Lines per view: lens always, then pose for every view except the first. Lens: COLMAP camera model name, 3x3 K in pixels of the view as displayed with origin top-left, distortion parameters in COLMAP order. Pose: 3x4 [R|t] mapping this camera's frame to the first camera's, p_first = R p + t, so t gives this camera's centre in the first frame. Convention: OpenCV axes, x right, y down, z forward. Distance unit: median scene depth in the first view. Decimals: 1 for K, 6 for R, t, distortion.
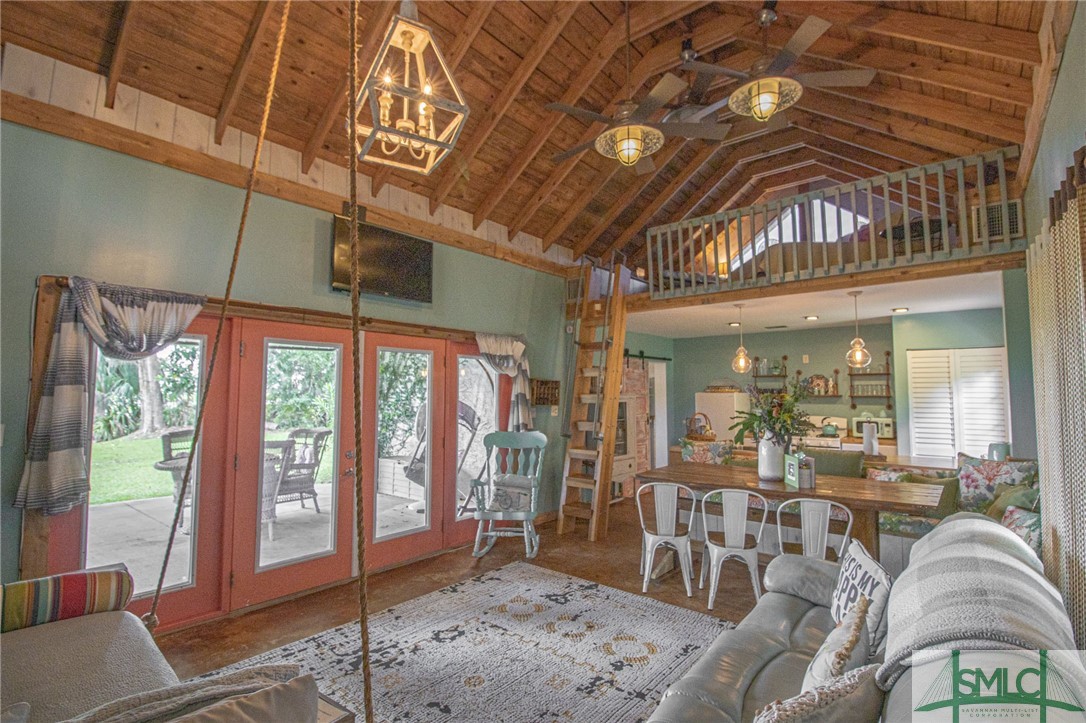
lens RADIAL K [[510.1, 0, 542.3], [0, 510.1, 357.4], [0, 0, 1]] dist [-0.008309, -0.002430]
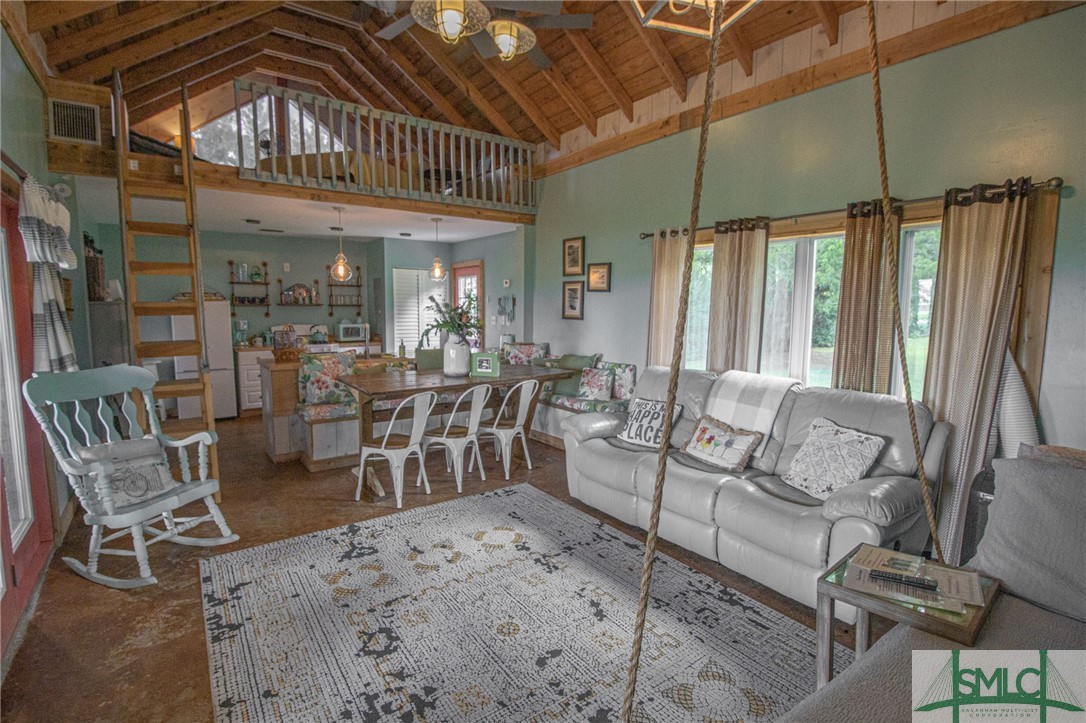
lens RADIAL K [[510.1, 0, 535.6], [0, 510.1, 358.0], [0, 0, 1]] dist [-0.008309, -0.002430]
pose [[0.250528, -0.101423, 0.962782, -0.637188], [-0.073241, 0.989661, 0.123313, 0.039799], [-0.965335, -0.101408, 0.240510, 0.542026]]
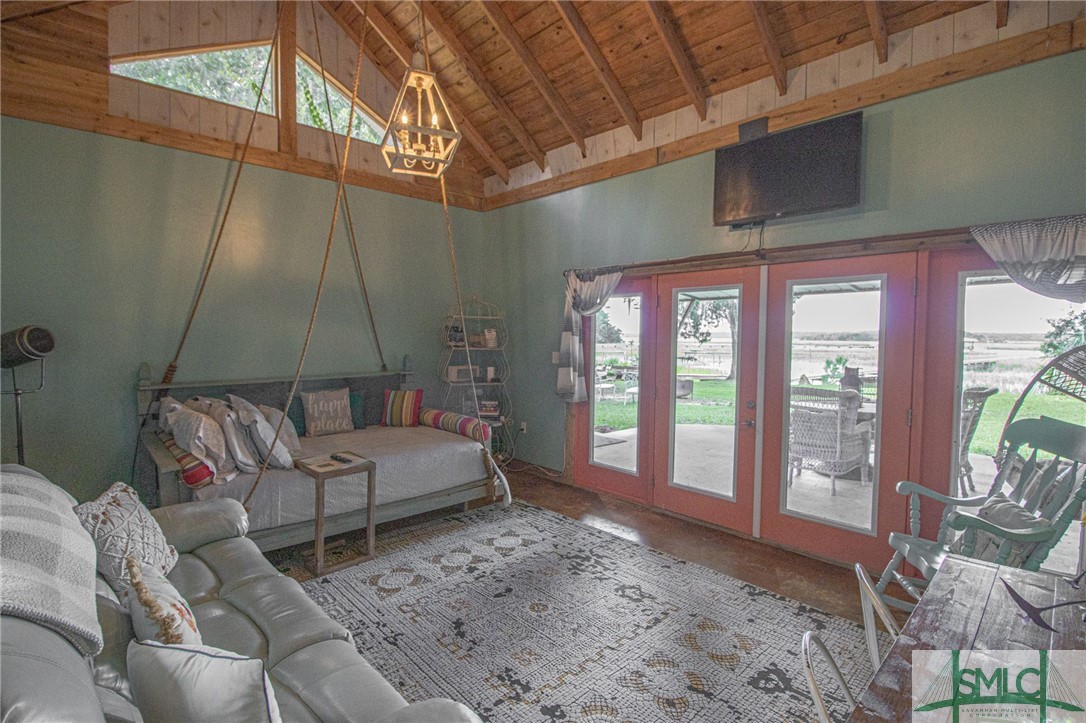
lens RADIAL K [[510.1, 0, 542.8], [0, 510.1, 360.3], [0, 0, 1]] dist [-0.008309, -0.002430]
pose [[-0.113009, 0.047328, -0.992466, 0.614315], [0.060979, 0.997312, 0.040616, 0.055716], [0.991721, -0.055930, -0.115591, 0.797244]]
